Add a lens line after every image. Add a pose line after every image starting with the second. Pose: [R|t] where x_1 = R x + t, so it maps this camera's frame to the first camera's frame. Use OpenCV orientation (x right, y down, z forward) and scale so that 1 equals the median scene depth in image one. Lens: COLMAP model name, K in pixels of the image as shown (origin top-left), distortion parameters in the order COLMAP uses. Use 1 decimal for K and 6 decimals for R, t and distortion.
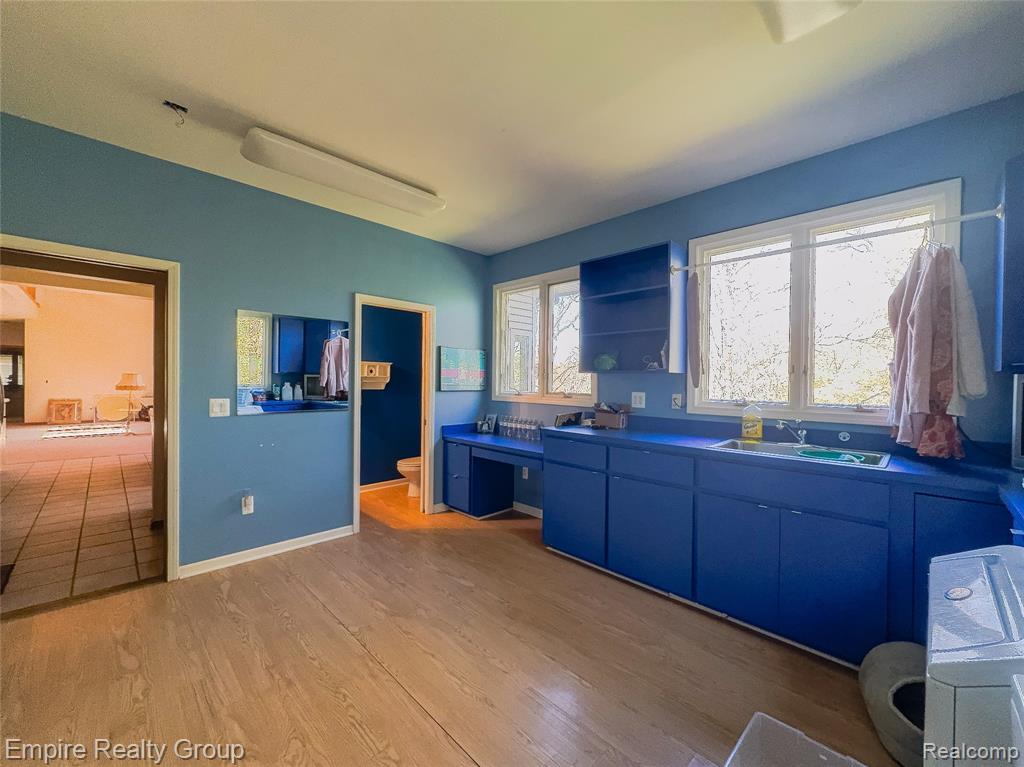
lens RADIAL K [[407.7, 0, 512.0], [0, 407.7, 383.5], [0, 0, 1]] dist [0.001547, -0.000427]
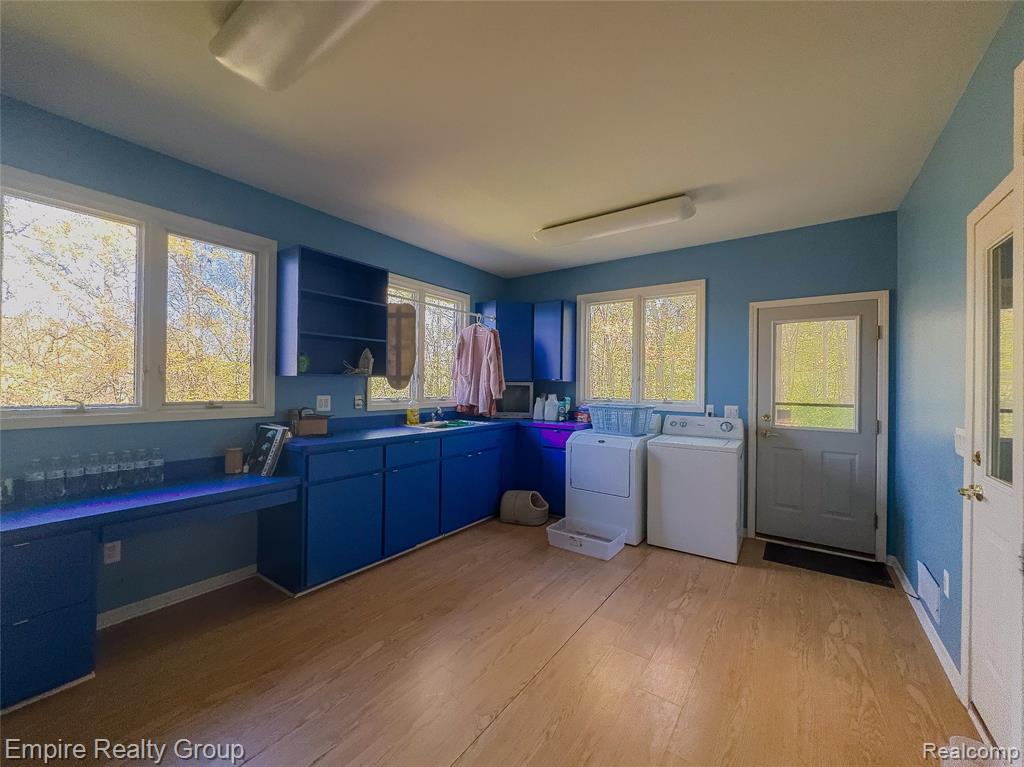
lens RADIAL K [[407.7, 0, 512.0], [0, 407.7, 383.5], [0, 0, 1]] dist [0.001547, -0.000427]
pose [[-0.163437, -0.007366, 0.986526, -0.882446], [-0.004156, 0.999968, 0.006778, -0.019428], [-0.986545, -0.002992, -0.163463, 0.837768]]
